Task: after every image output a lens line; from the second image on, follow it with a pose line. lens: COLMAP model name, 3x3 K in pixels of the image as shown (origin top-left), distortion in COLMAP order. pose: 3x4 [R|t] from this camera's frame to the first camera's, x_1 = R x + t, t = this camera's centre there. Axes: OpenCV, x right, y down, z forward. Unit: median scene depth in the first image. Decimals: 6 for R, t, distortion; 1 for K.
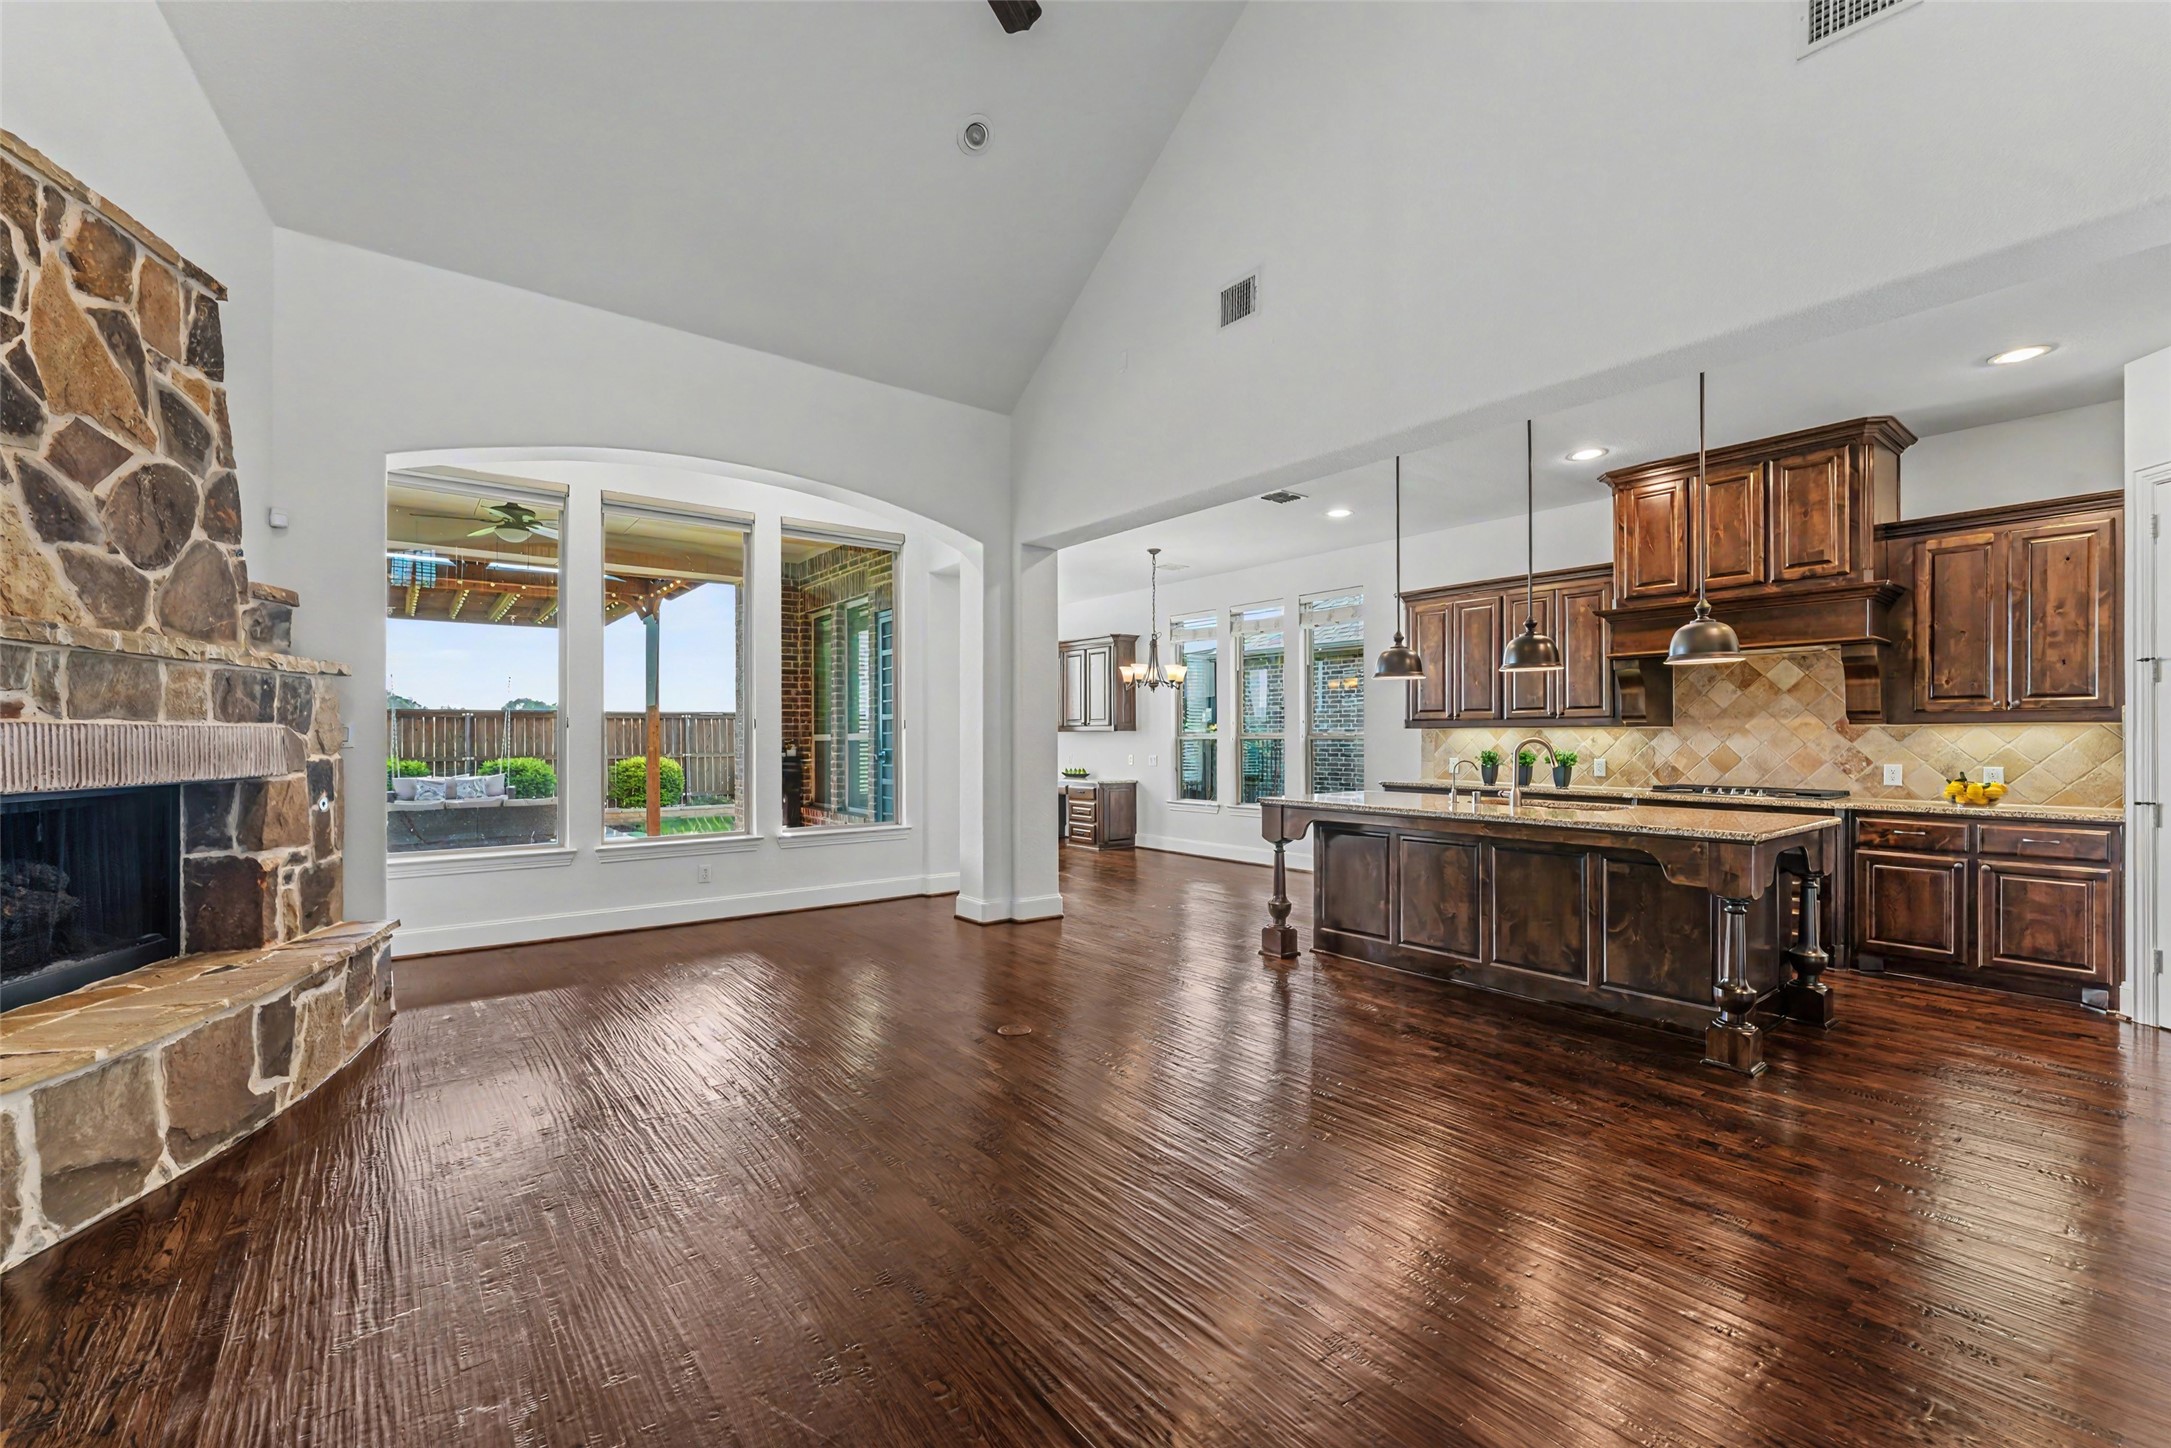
lens RADIAL K [[889.9, 0, 1092.1], [0, 889.9, 731.7], [0, 0, 1]] dist [0.001175, -0.000099]
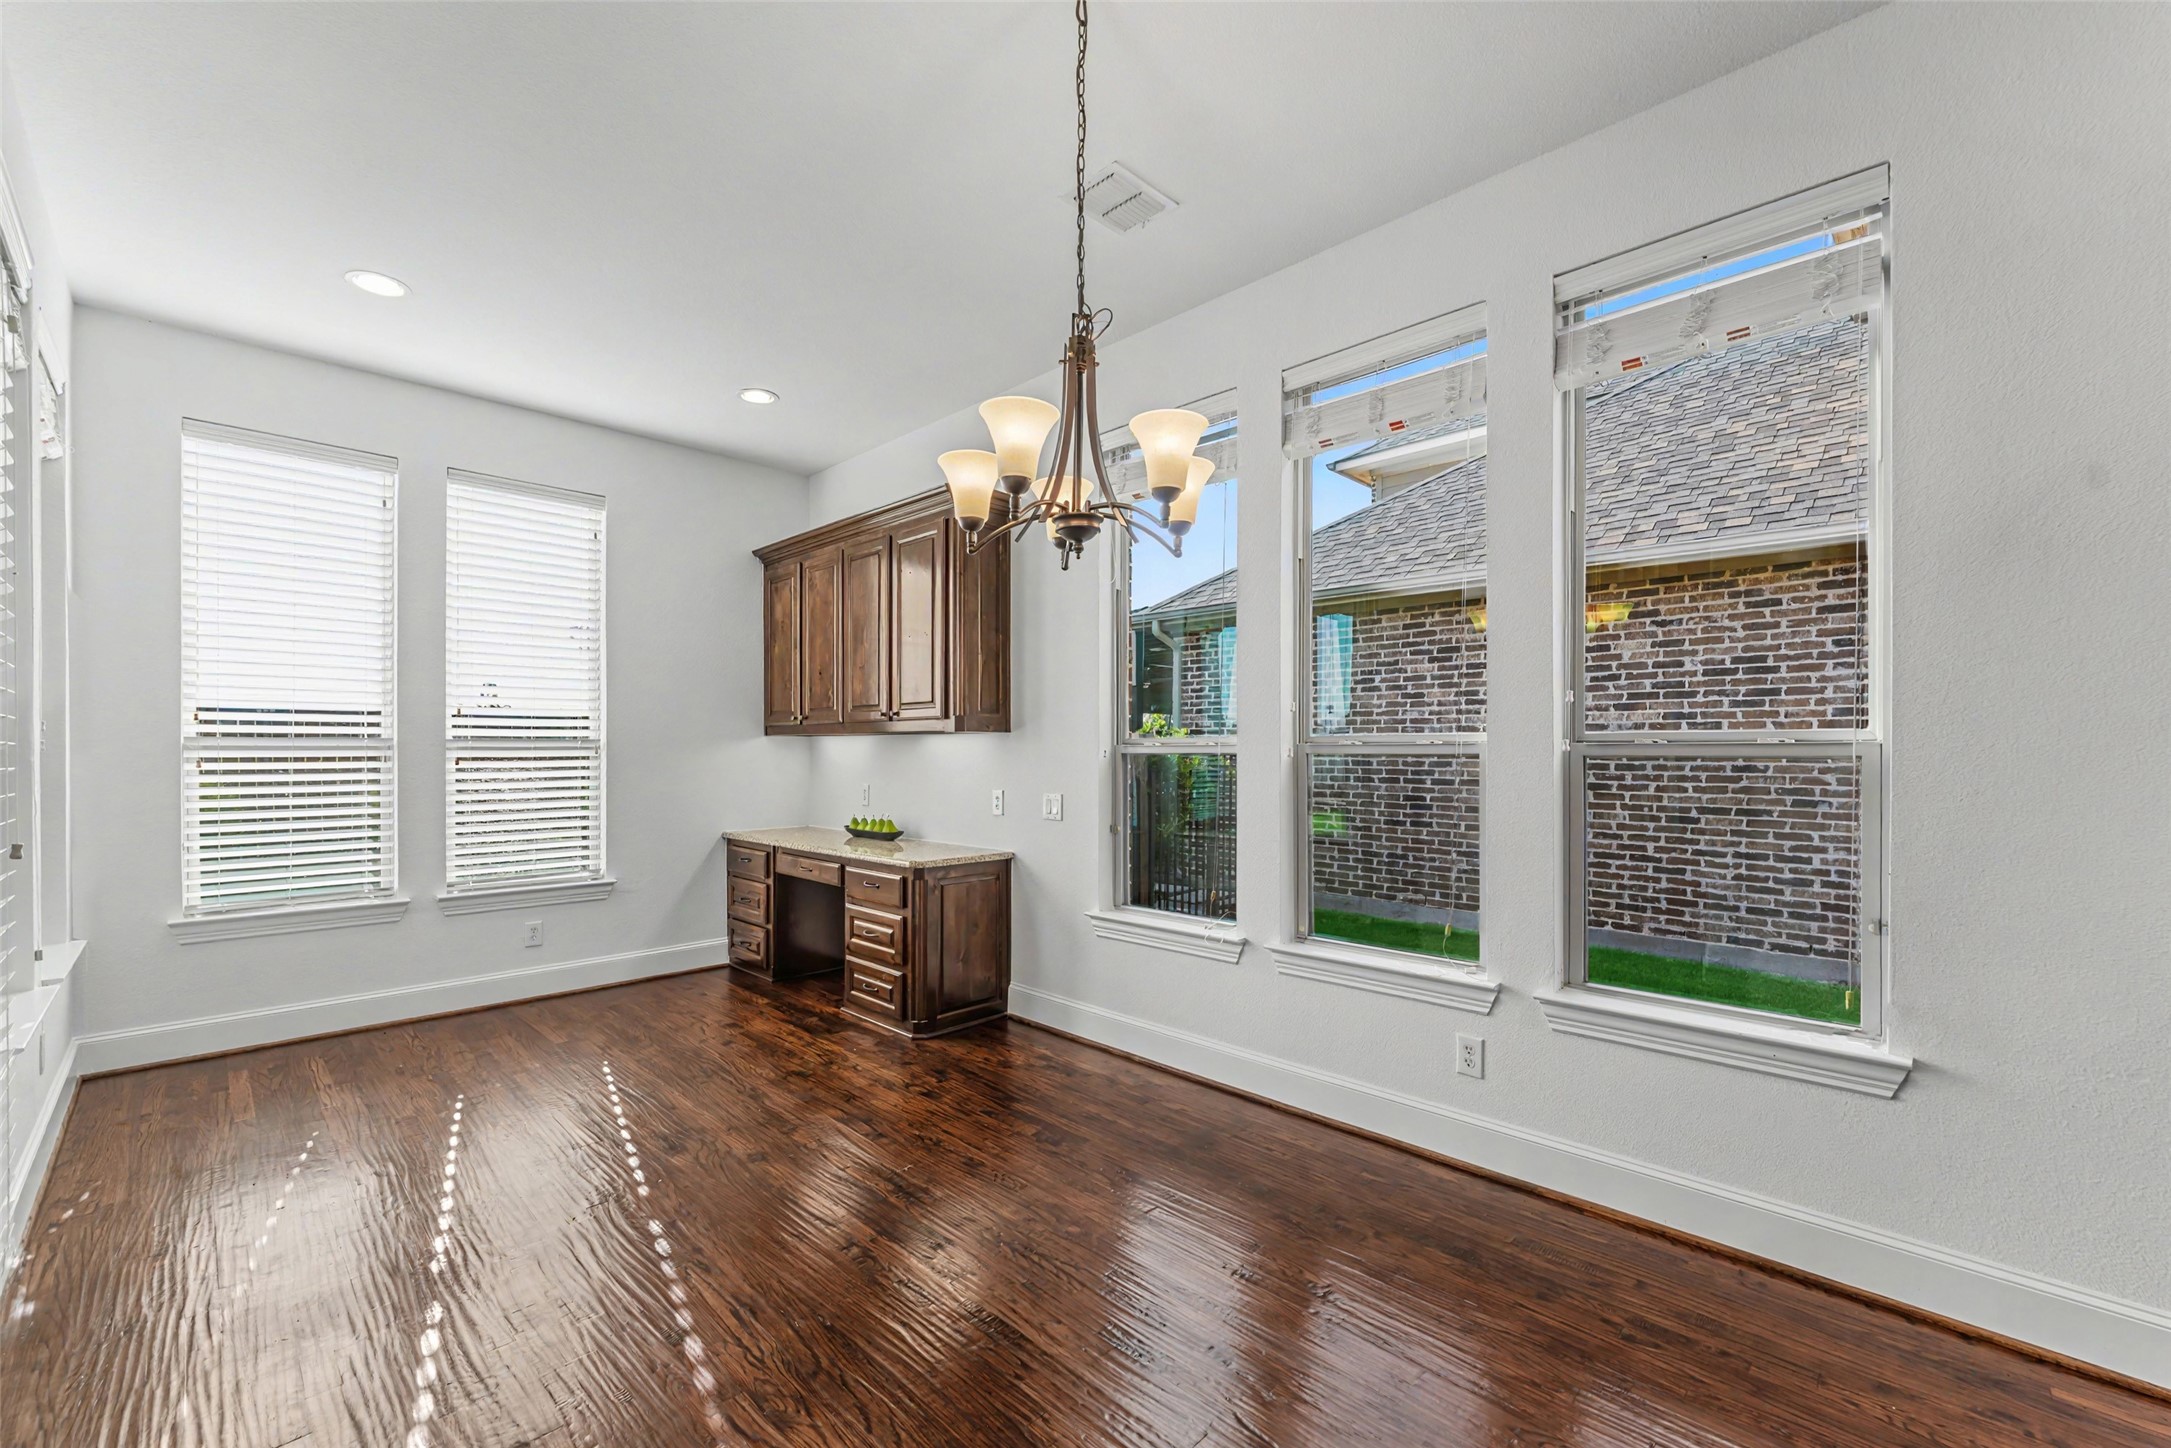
lens RADIAL K [[868.2, 0, 1089.1], [0, 868.2, 740.7], [0, 0, 1]] dist [-0.001750, -0.000058]
pose [[0.991017, 0.006744, 0.133562, 0.060736], [-0.006434, 0.999976, -0.002746, 0.007005], [-0.133578, 0.001862, 0.991037, 1.163985]]
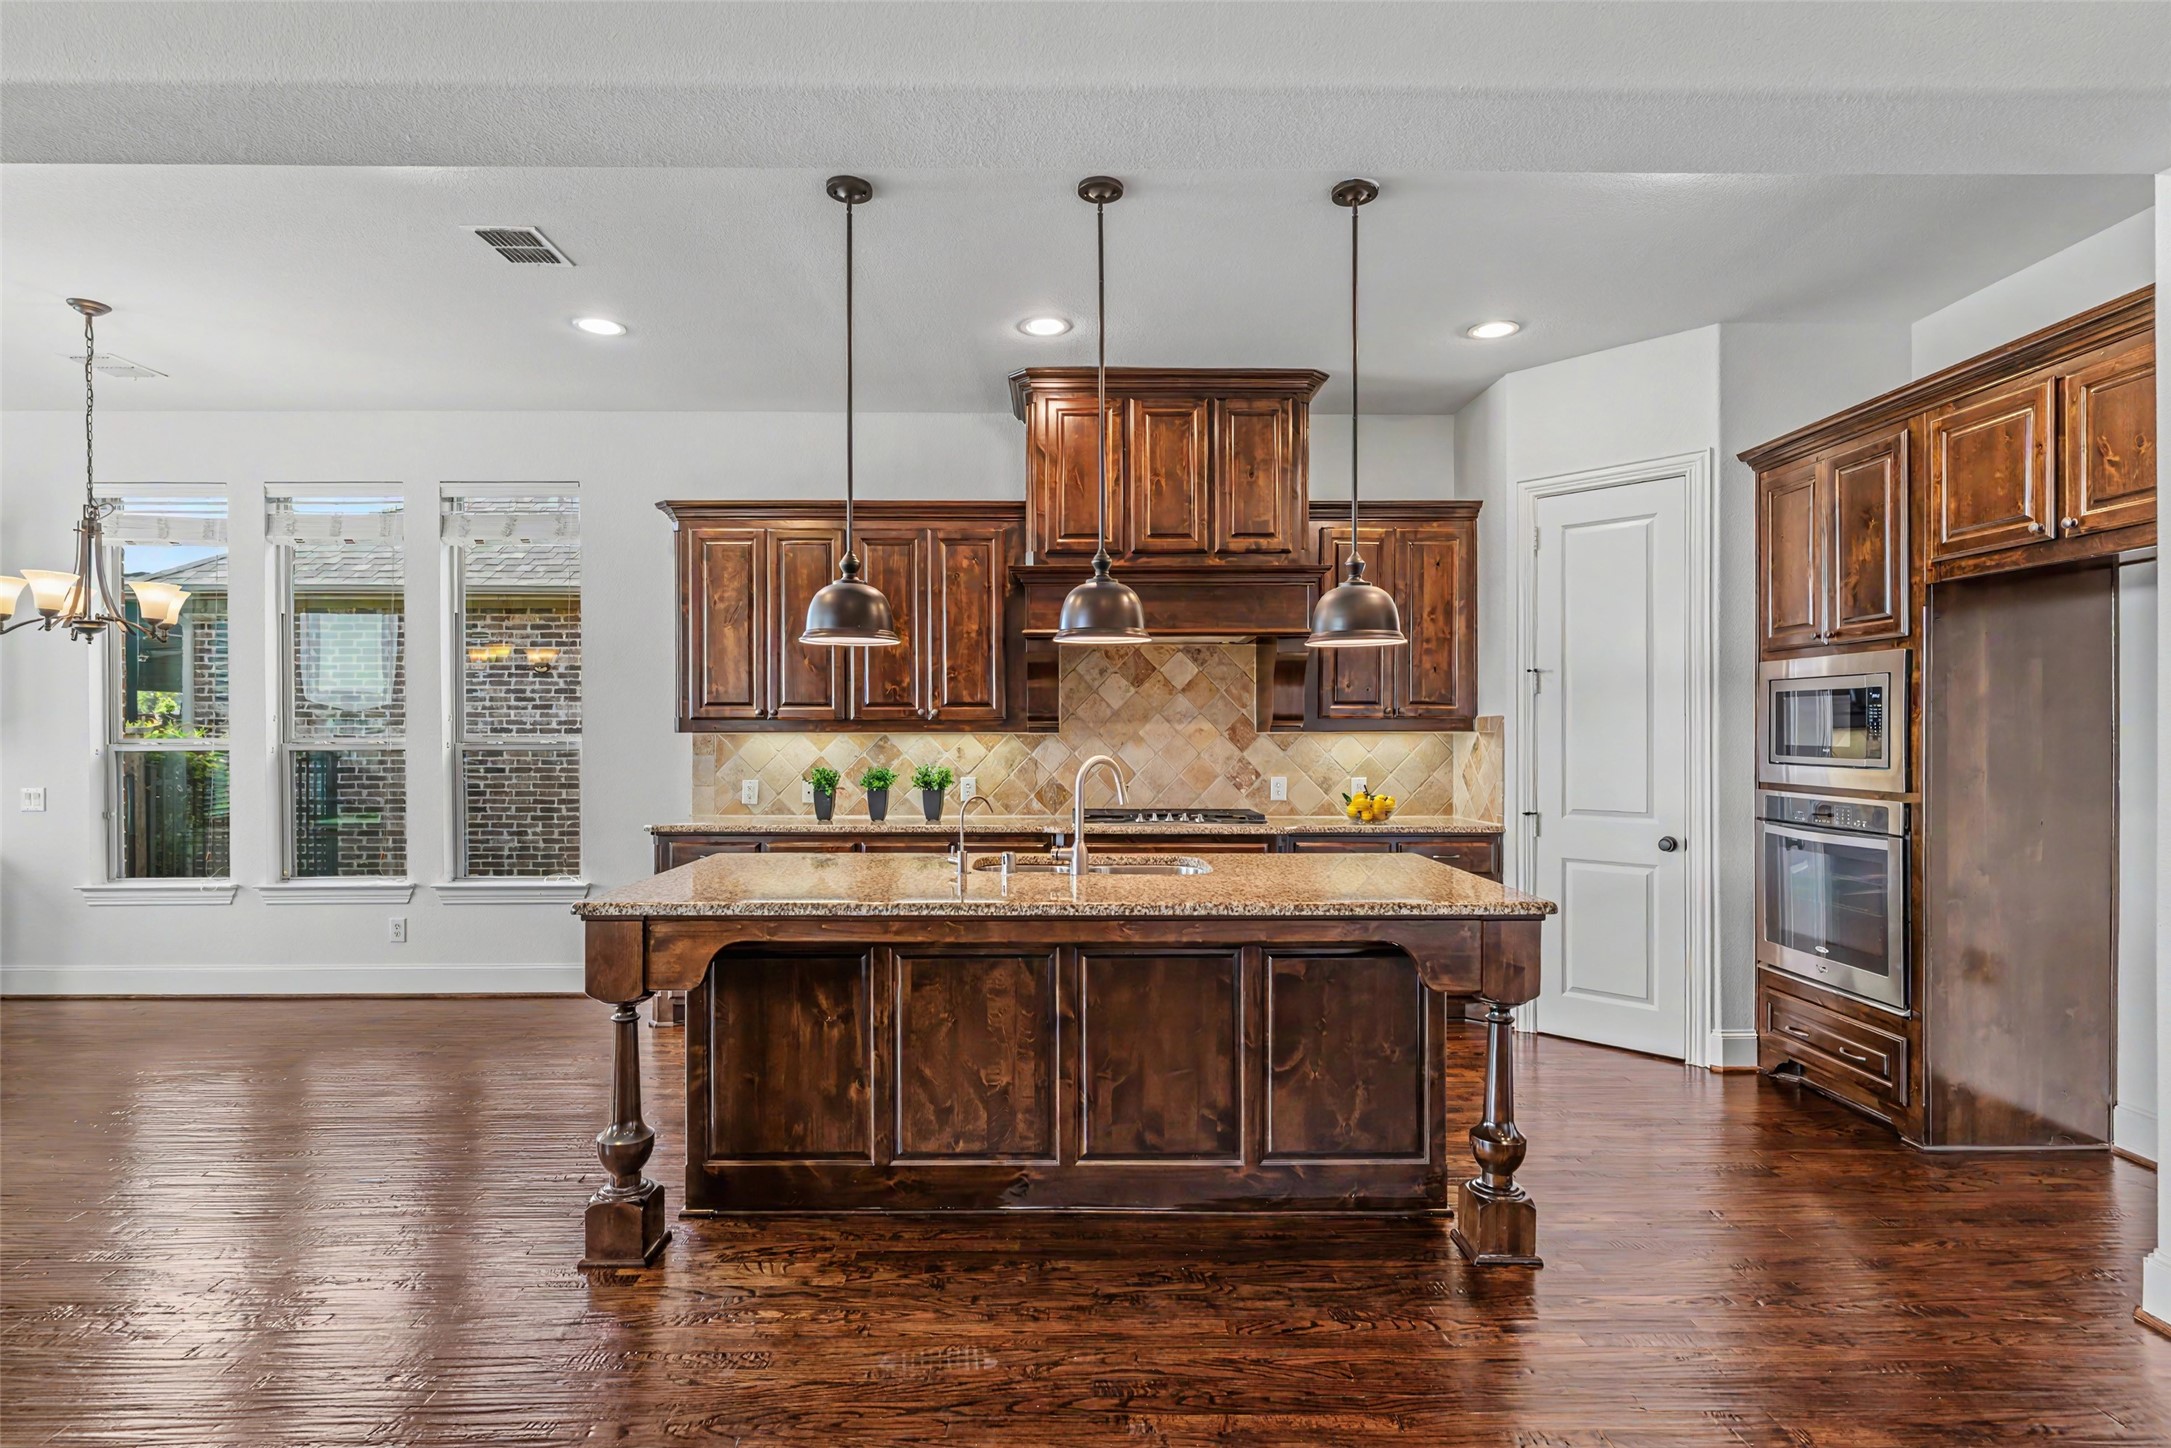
lens RADIAL K [[1075.6, 0, 1070.9], [0, 1075.6, 735.2], [0, 0, 1]] dist [-0.000293, 0.000040]
pose [[0.612816, -0.001233, 0.790225, -0.072390], [-0.003692, 0.999983, 0.004423, -0.008512], [-0.790217, -0.005628, 0.612801, 0.498633]]
